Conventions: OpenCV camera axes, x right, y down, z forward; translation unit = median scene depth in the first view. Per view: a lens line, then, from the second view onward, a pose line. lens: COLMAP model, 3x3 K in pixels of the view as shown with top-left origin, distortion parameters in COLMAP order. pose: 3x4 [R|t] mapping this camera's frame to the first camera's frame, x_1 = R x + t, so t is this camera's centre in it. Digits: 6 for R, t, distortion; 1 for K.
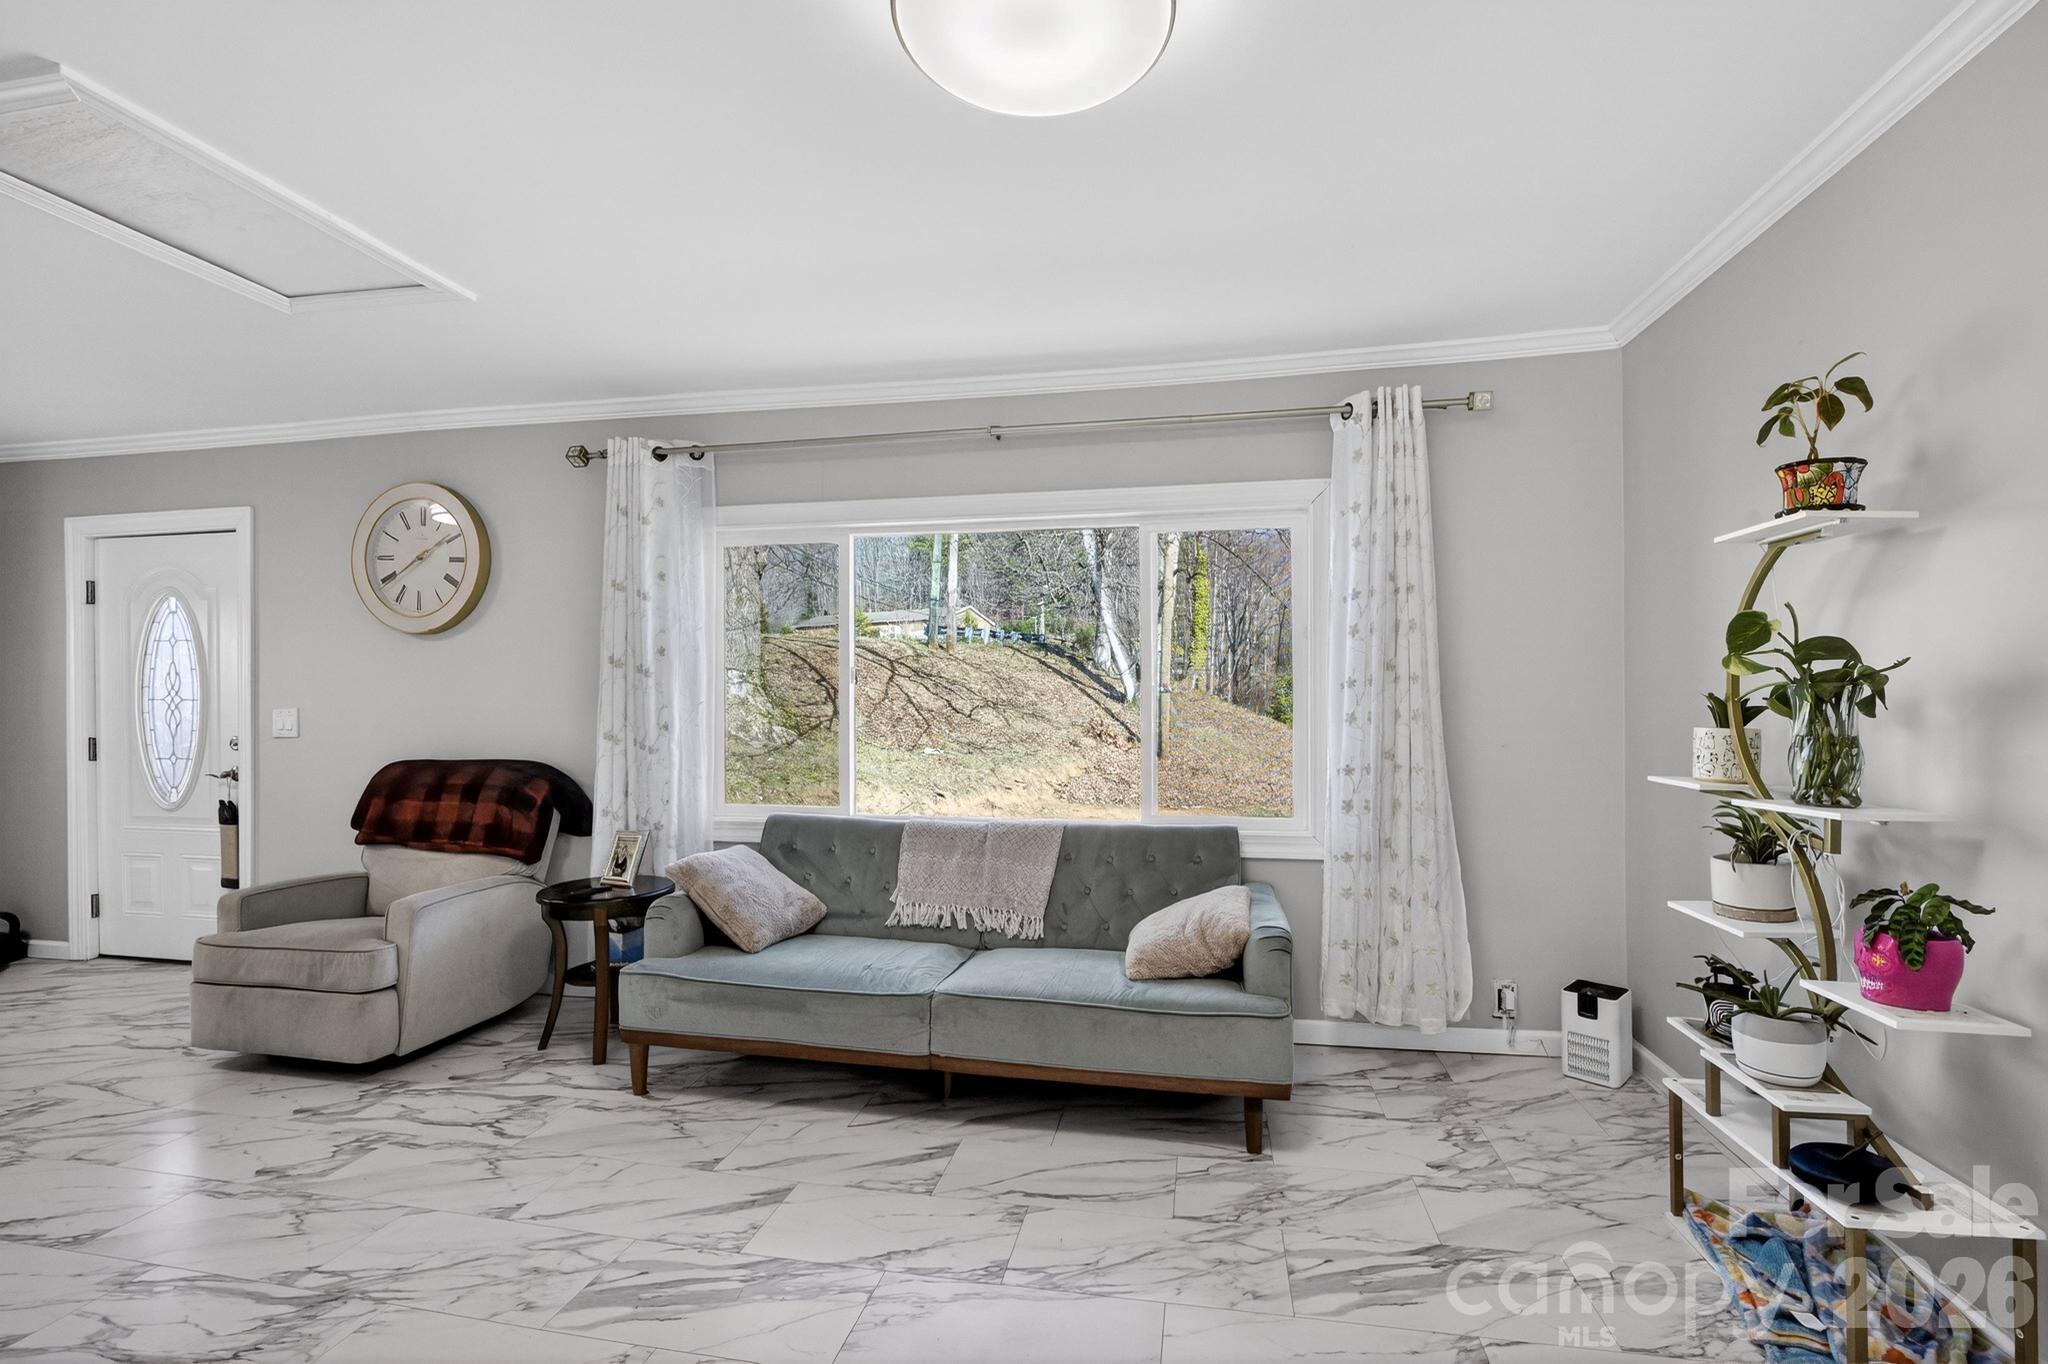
lens RADIAL K [[877.7, 0, 1032.4], [0, 877.7, 687.3], [0, 0, 1]] dist [-0.018465, 0.002783]
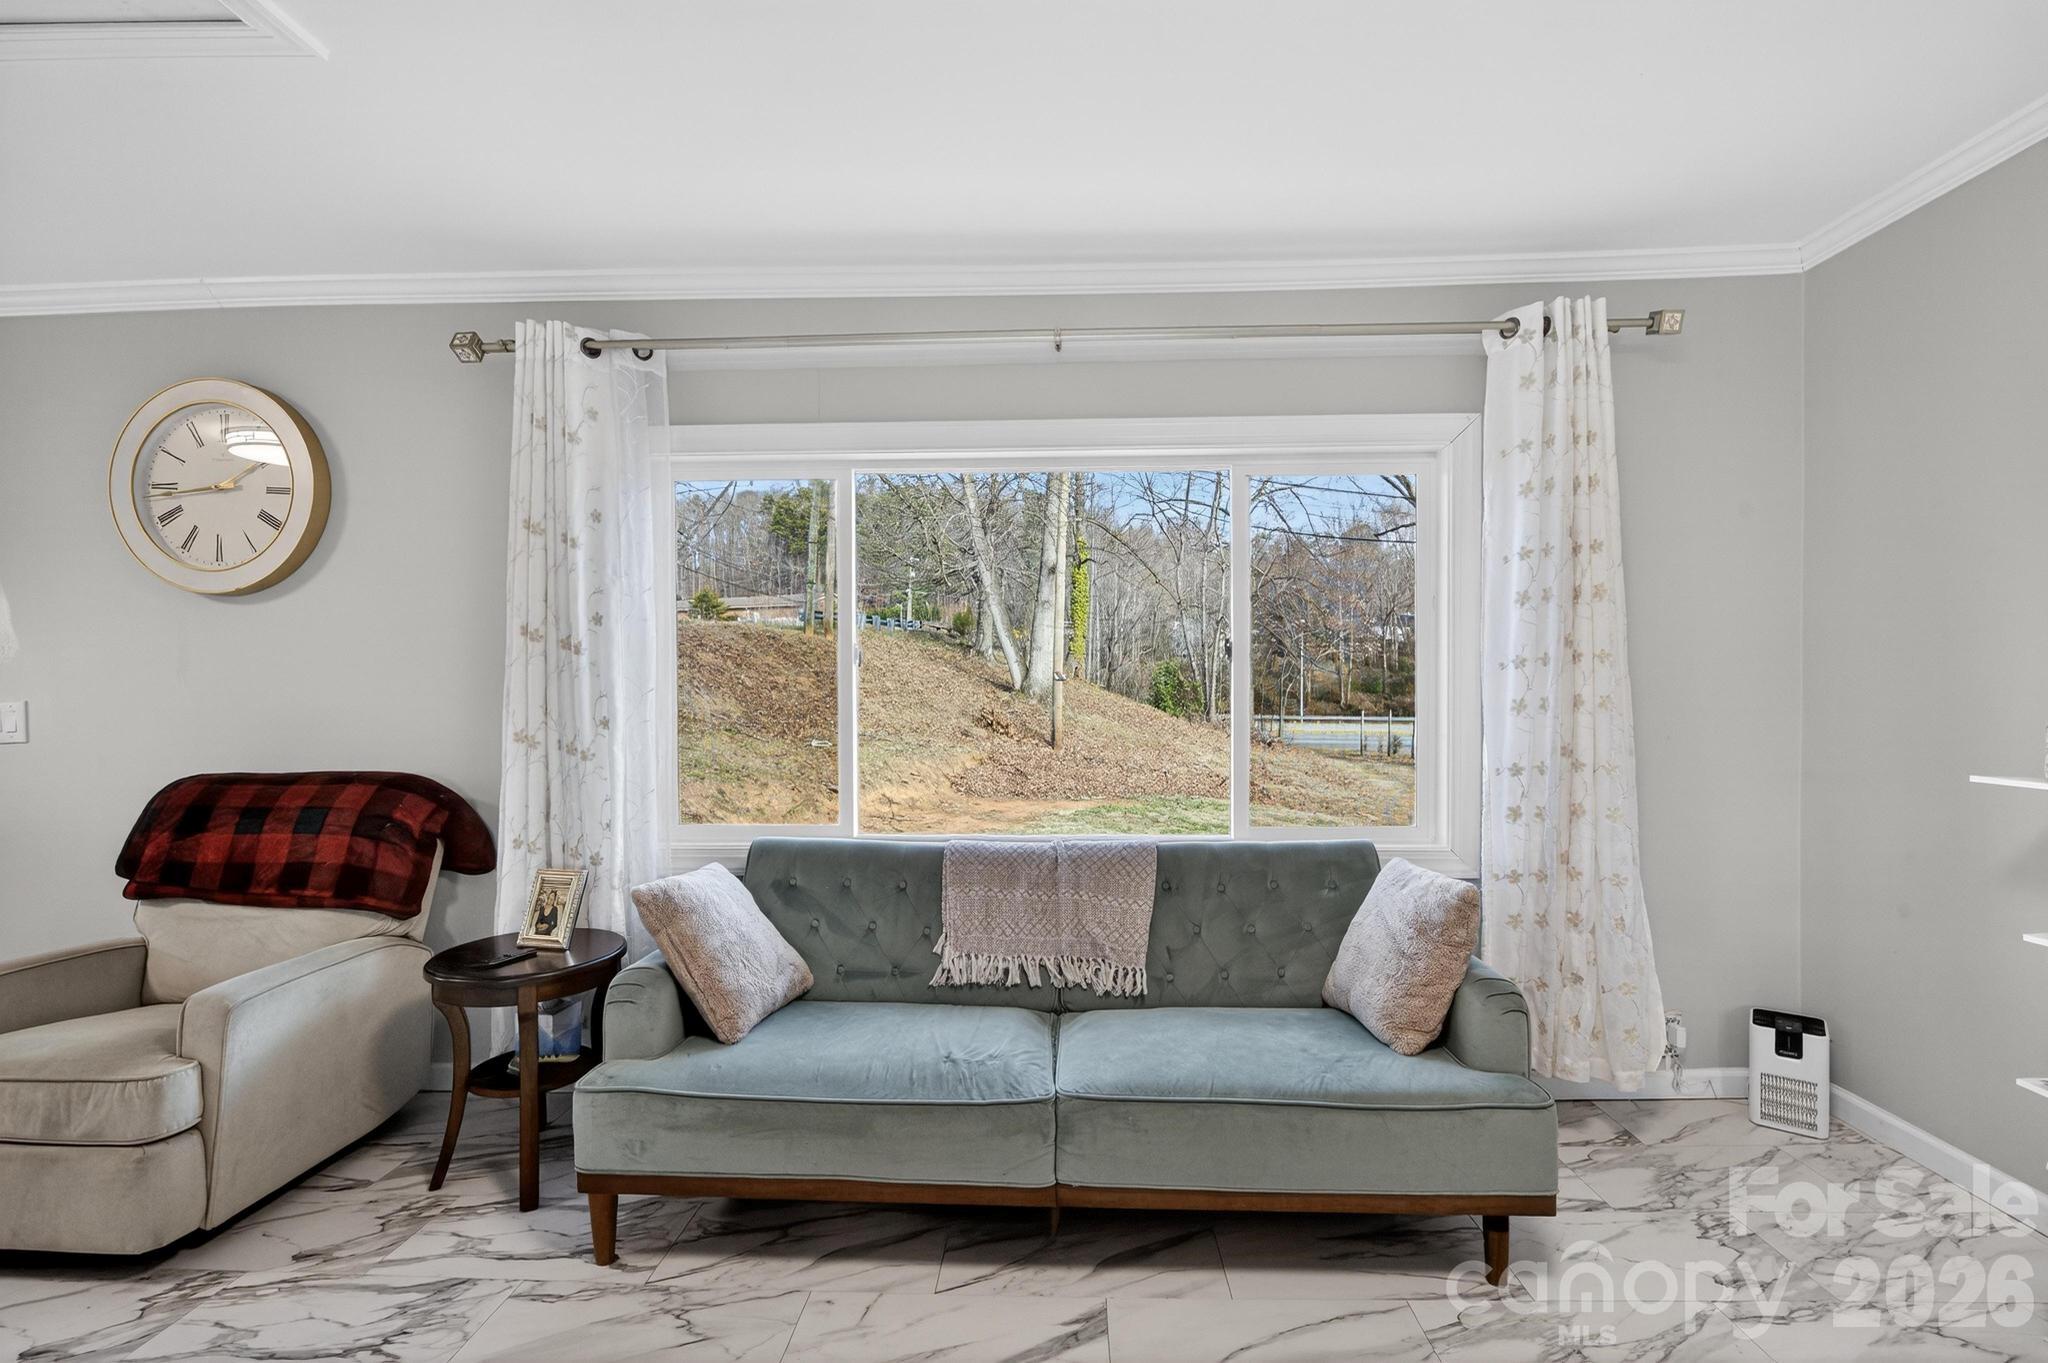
lens RADIAL K [[877.7, 0, 1024.2], [0, 877.7, 689.6], [0, 0, 1]] dist [-0.018465, 0.002783]
pose [[0.988953, -0.003222, 0.148194, -0.200169], [0.000959, 0.999882, 0.015338, 0.007046], [-0.148226, -0.015026, 0.988839, 0.253163]]
